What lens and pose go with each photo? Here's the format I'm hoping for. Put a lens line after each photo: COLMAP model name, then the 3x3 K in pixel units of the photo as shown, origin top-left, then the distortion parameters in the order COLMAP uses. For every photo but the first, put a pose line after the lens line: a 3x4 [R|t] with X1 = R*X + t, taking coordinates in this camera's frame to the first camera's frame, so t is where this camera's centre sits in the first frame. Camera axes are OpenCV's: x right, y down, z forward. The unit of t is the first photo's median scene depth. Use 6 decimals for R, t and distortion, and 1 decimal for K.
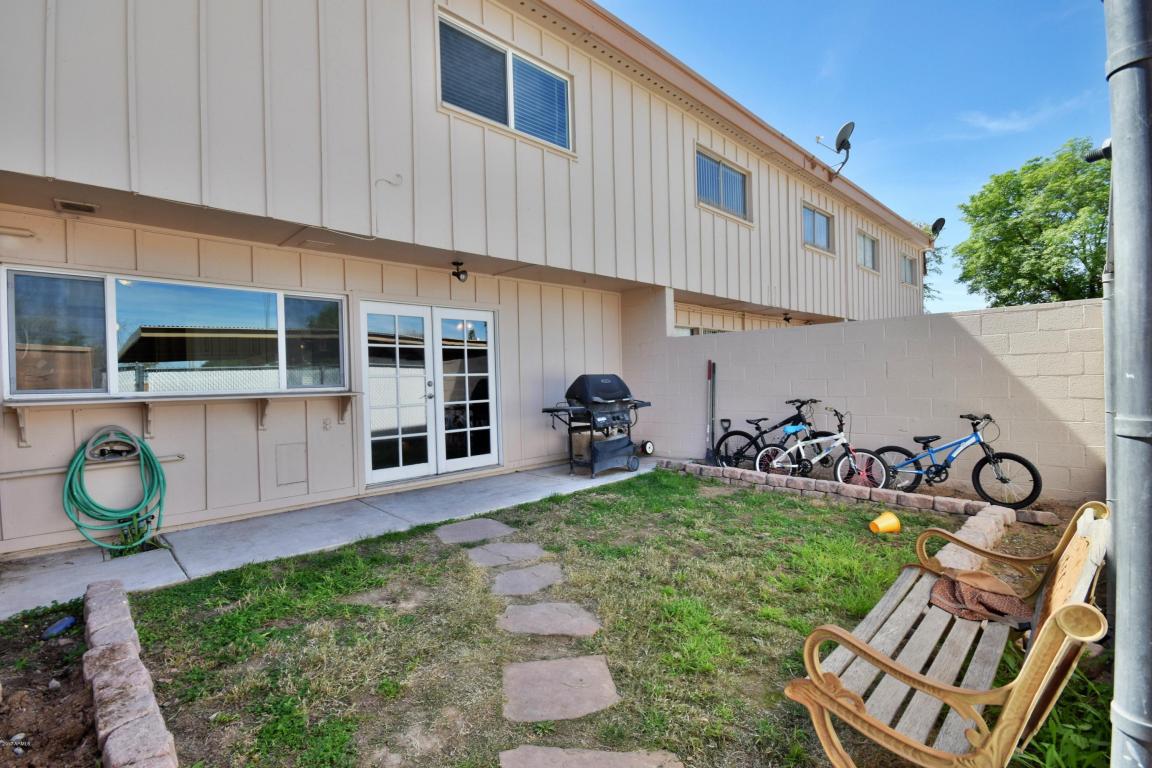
lens RADIAL K [[521.1, 0, 565.1], [0, 521.1, 383.5], [0, 0, 1]] dist [0.012416, -0.012546]
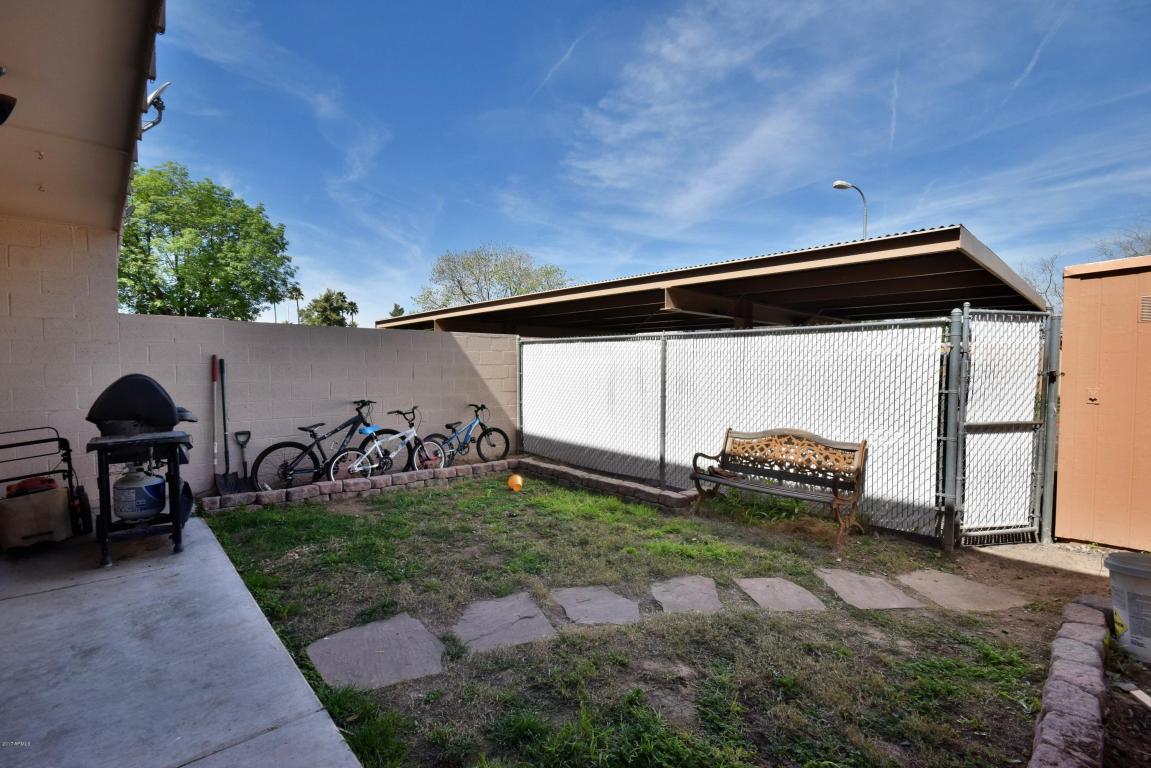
lens RADIAL K [[520.6, 0, 565.5], [0, 520.6, 384.2], [0, 0, 1]] dist [0.012416, -0.012546]
pose [[0.015295, -0.011362, 0.999818, -0.640574], [0.004096, 0.999928, 0.011301, -0.013255], [-0.999875, 0.003922, 0.015341, 0.681261]]
